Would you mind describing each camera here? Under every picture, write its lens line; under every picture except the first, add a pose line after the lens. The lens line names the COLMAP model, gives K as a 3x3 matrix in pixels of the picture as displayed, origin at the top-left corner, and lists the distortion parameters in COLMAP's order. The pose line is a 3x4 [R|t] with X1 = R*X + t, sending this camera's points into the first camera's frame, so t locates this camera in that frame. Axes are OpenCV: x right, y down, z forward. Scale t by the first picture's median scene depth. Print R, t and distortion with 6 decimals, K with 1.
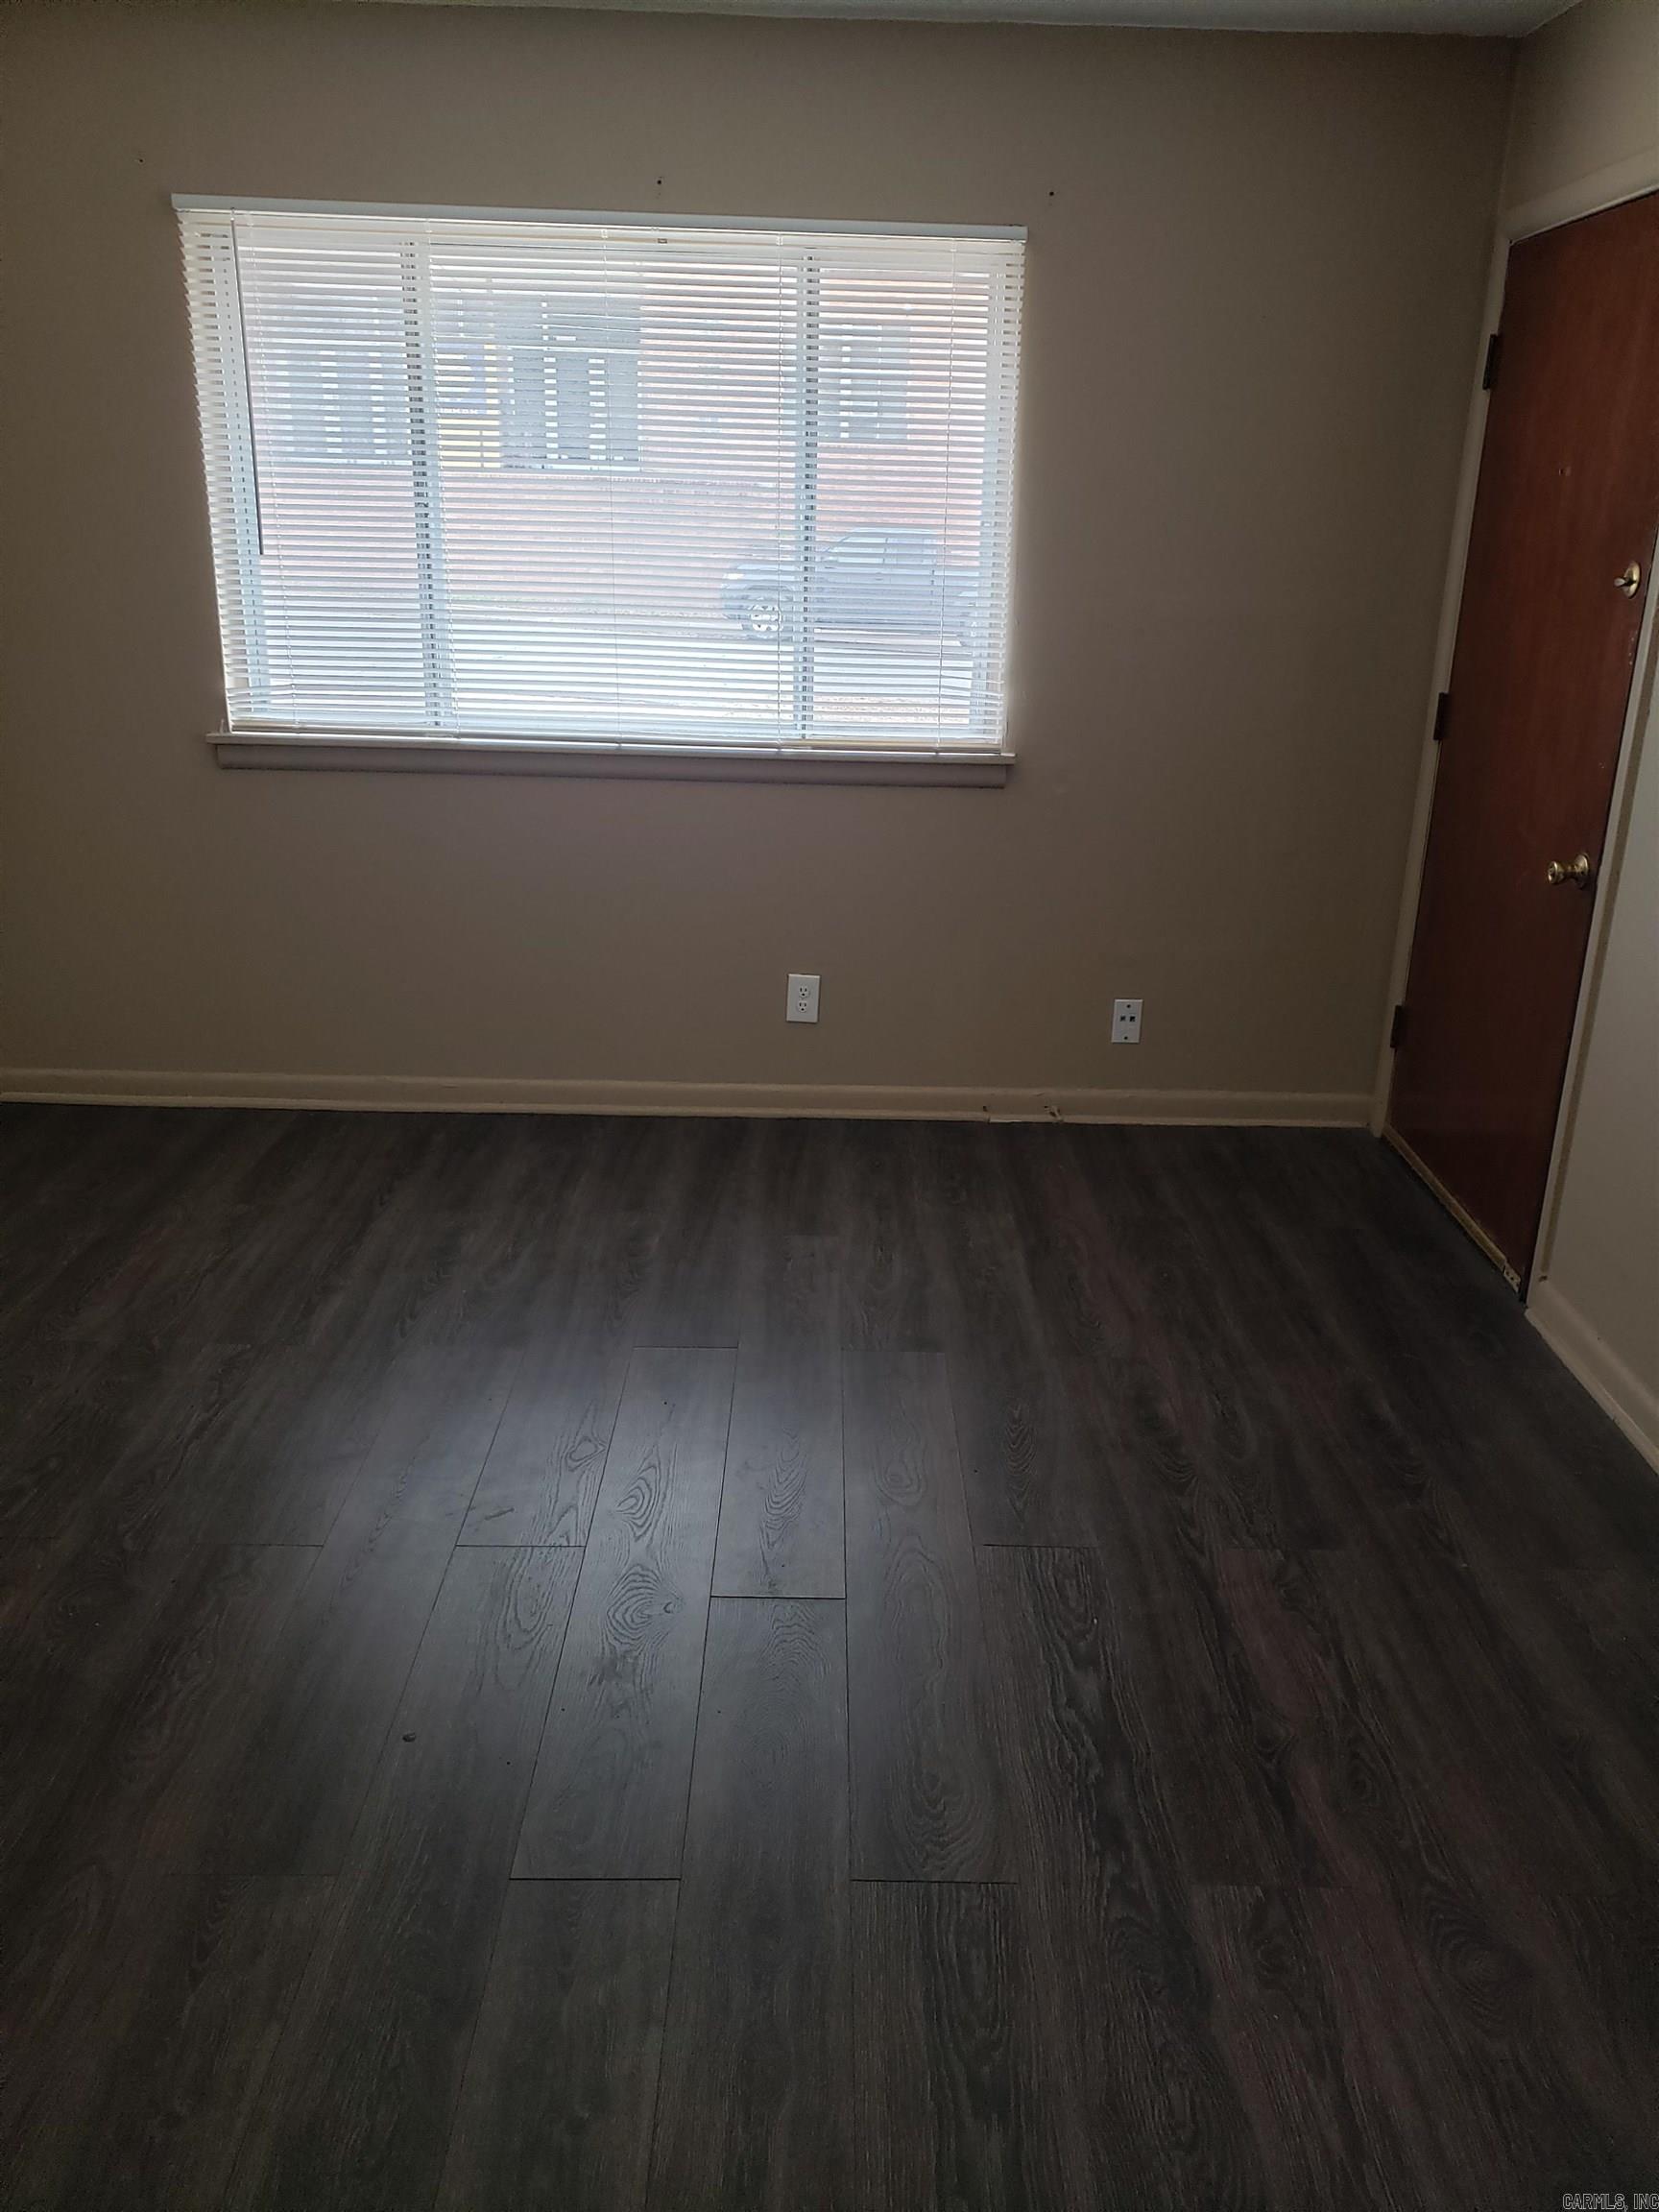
lens RADIAL K [[1805.9, 0, 888.1], [0, 1805.9, 1068.9], [0, 0, 1]] dist [0.170694, -0.320572]
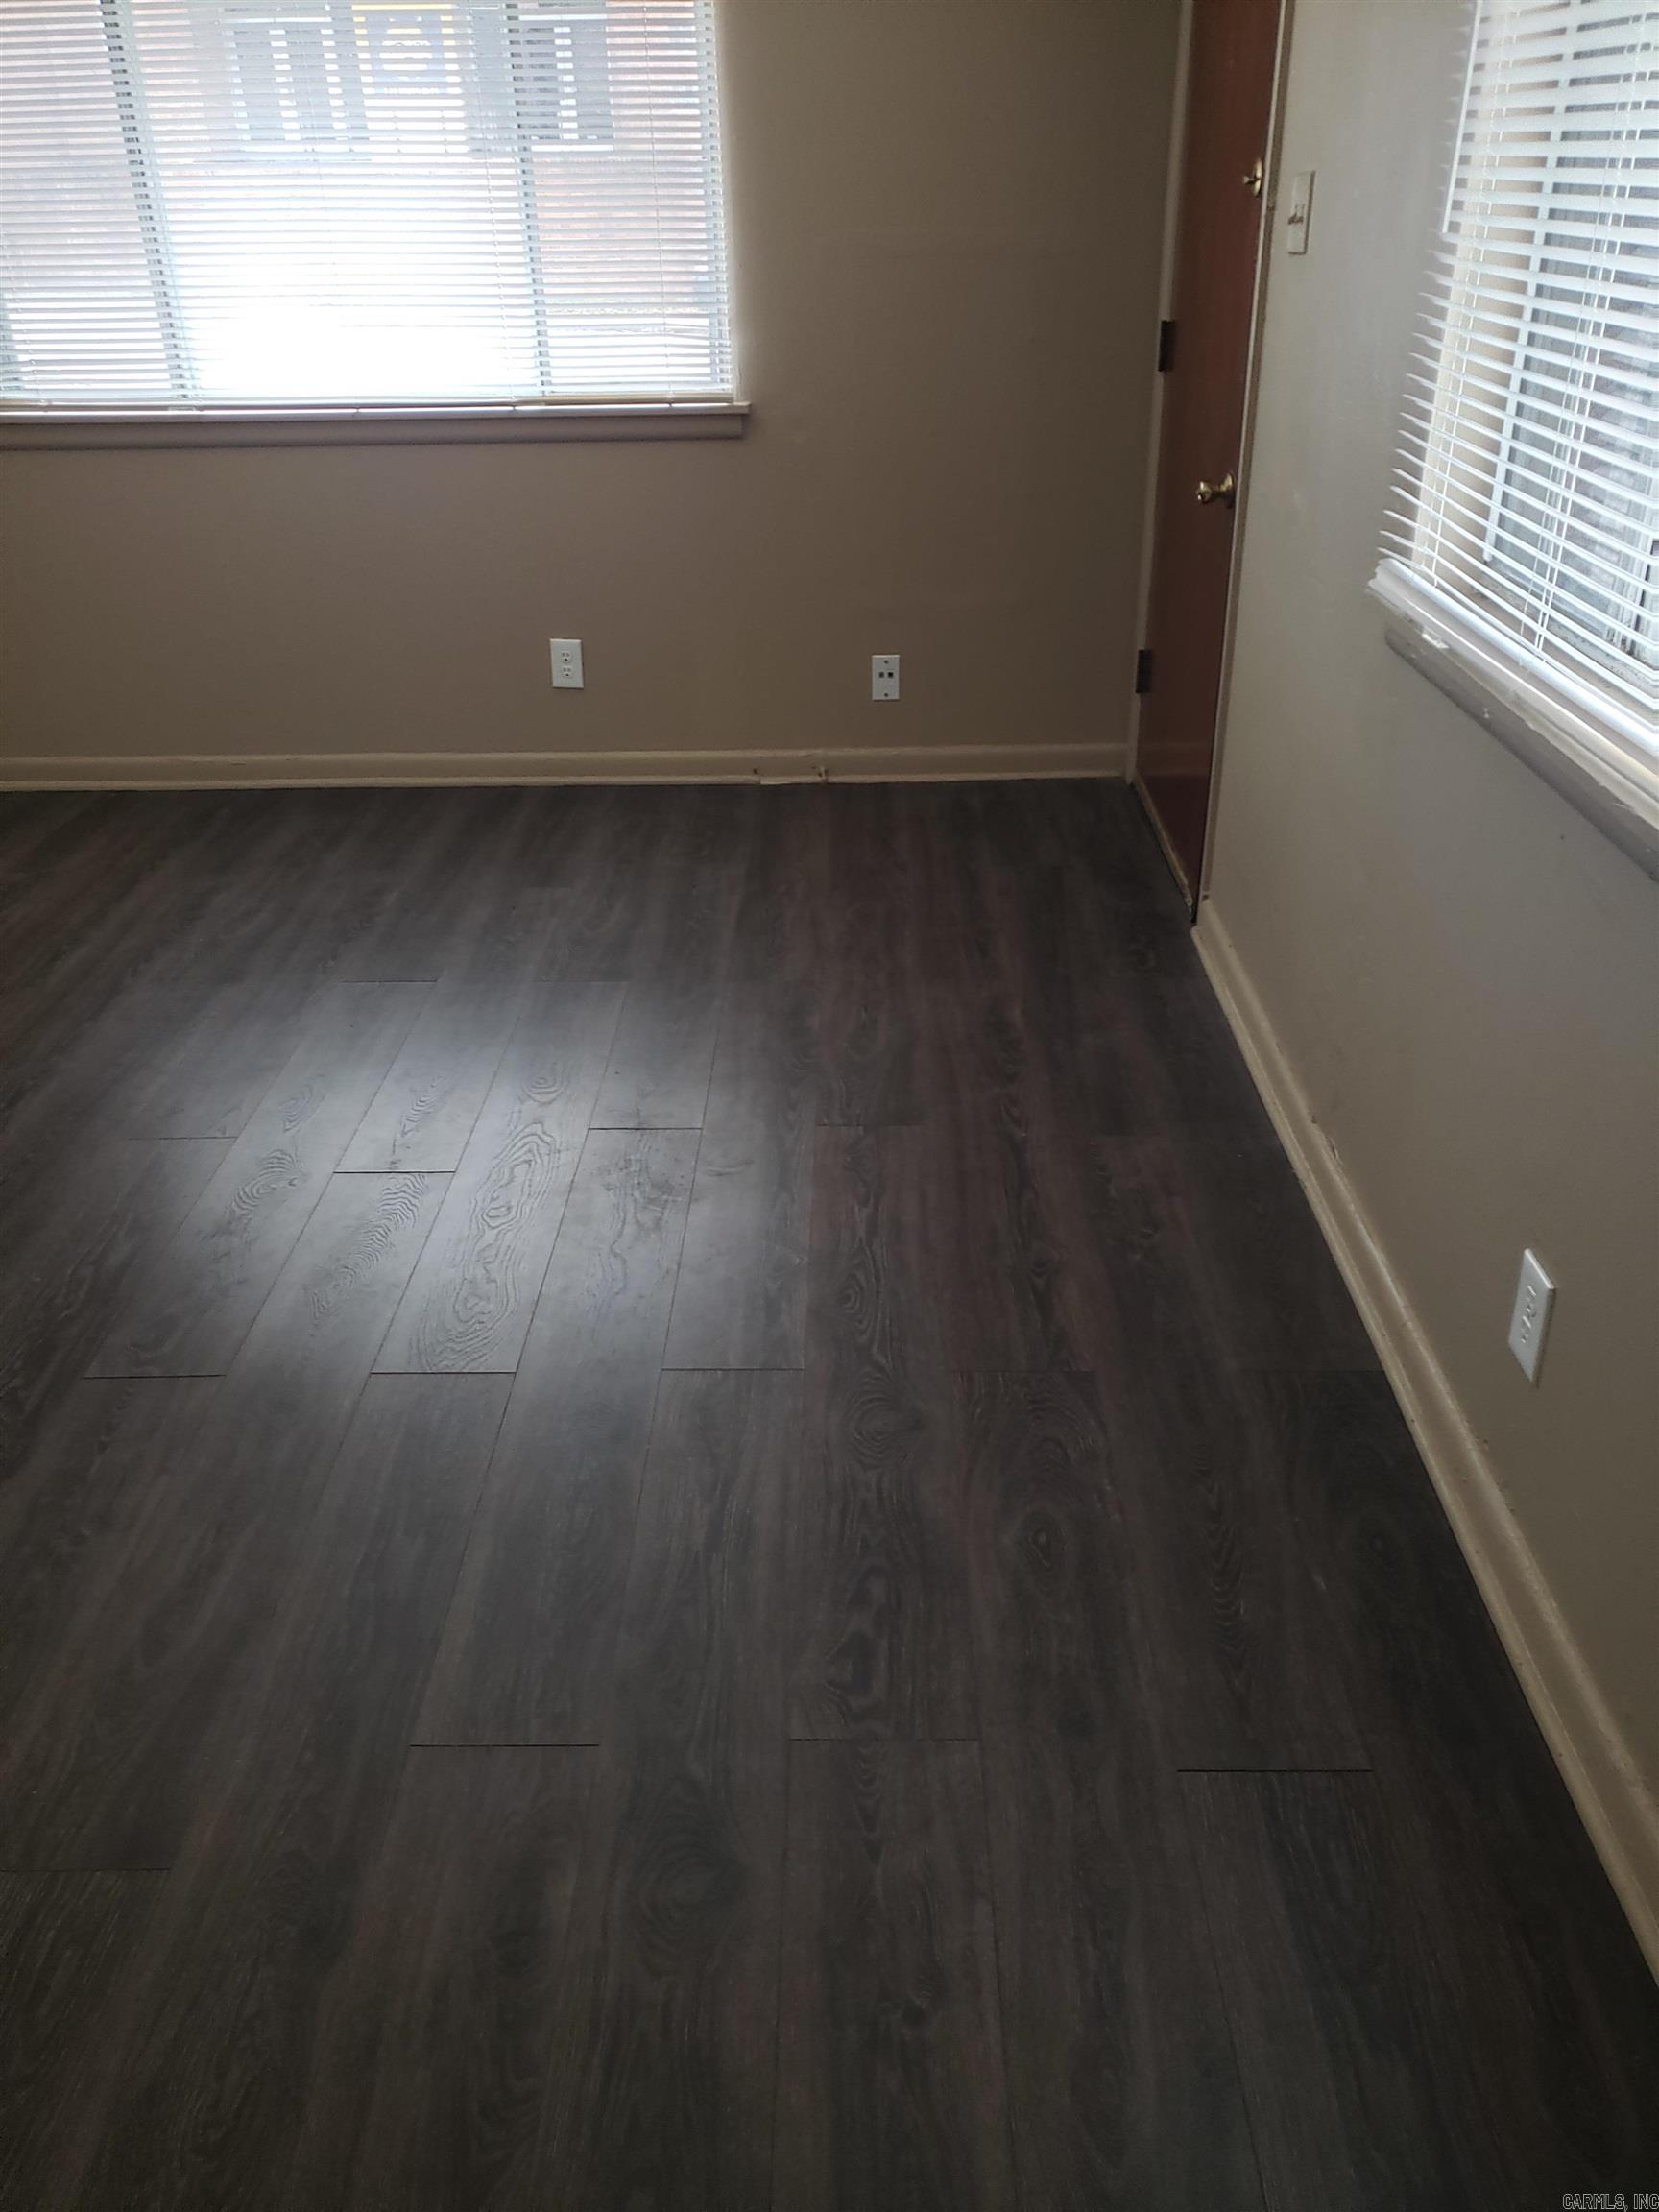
lens RADIAL K [[1808.0, 0, 829.5], [0, 1808.0, 1106.0], [0, 0, 1]] dist [0.031496, 0.005260]
pose [[0.998548, -0.025030, -0.047710, 0.153528], [0.032823, 0.984847, 0.170292, 0.039150], [0.042725, -0.171611, 0.984238, -0.047266]]
